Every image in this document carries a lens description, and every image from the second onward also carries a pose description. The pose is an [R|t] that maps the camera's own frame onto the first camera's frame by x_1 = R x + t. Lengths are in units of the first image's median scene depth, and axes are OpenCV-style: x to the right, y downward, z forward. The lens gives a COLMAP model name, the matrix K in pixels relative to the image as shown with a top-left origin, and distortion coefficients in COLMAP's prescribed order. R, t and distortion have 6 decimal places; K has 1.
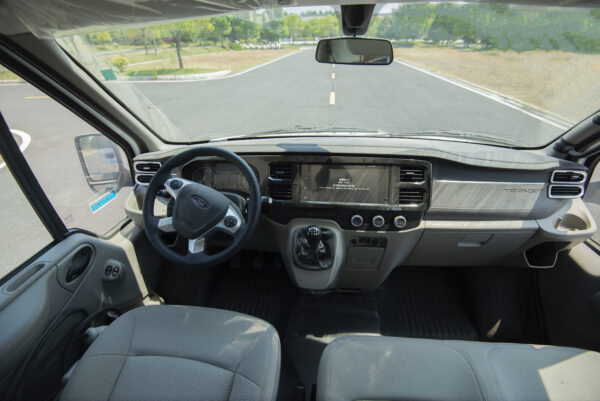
lens RADIAL K [[274.2, 0, 300.0], [0, 274.2, 200.5], [0, 0, 1]] dist [0.000246, -0.028849]
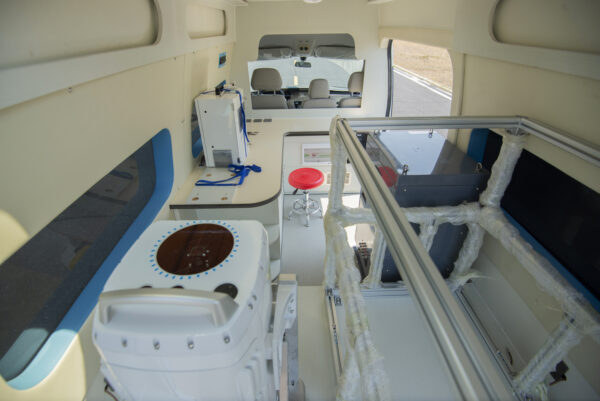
lens RADIAL K [[274.2, 0, 300.0], [0, 274.2, 200.5], [0, 0, 1]] dist [0.000246, -0.028849]
pose [[0.989963, -0.070297, 0.122605, -0.055370], [0.065535, 0.996947, 0.042452, 0.146376], [-0.125215, -0.033991, 0.991547, -0.344120]]
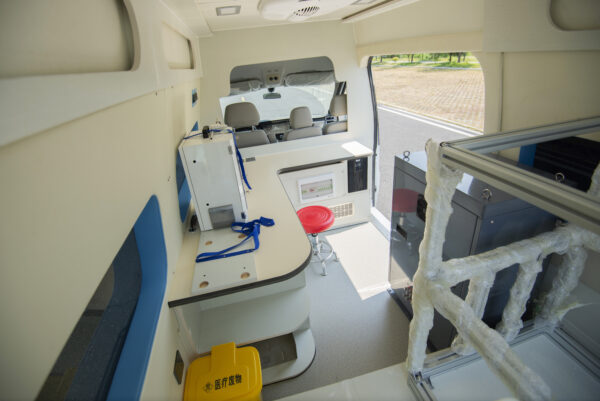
lens RADIAL K [[274.2, 0, 300.0], [0, 274.2, 200.5], [0, 0, 1]] dist [0.000246, -0.028849]
pose [[0.937447, -0.223113, 0.267232, -0.085070], [0.242123, 0.969421, -0.039993, 0.126762], [-0.250137, 0.102195, 0.962802, -0.292655]]
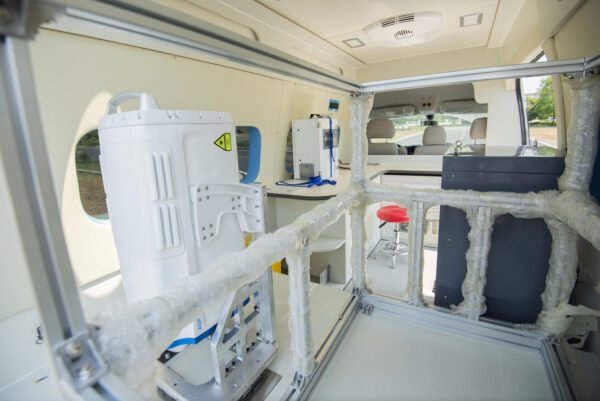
lens RADIAL K [[274.2, 0, 300.0], [0, 274.2, 200.5], [0, 0, 1]] dist [0.000246, -0.028849]
pose [[0.915871, 0.062249, -0.396617, 0.008044], [-0.166520, 0.957822, -0.234198, 0.203594], [0.365309, 0.280539, 0.887607, -0.334824]]
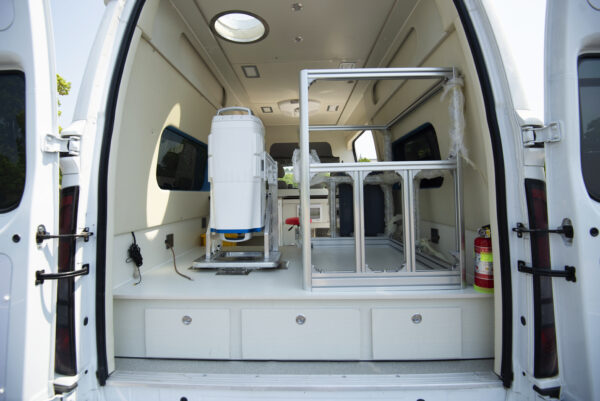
lens RADIAL K [[274.2, 0, 300.0], [0, 274.2, 200.5], [0, 0, 1]] dist [0.000246, -0.028849]
pose [[0.995979, -0.005158, 0.089435, -0.043889], [0.047530, 0.876659, -0.478758, 0.302130], [-0.075934, 0.481084, 0.873380, -0.418522]]
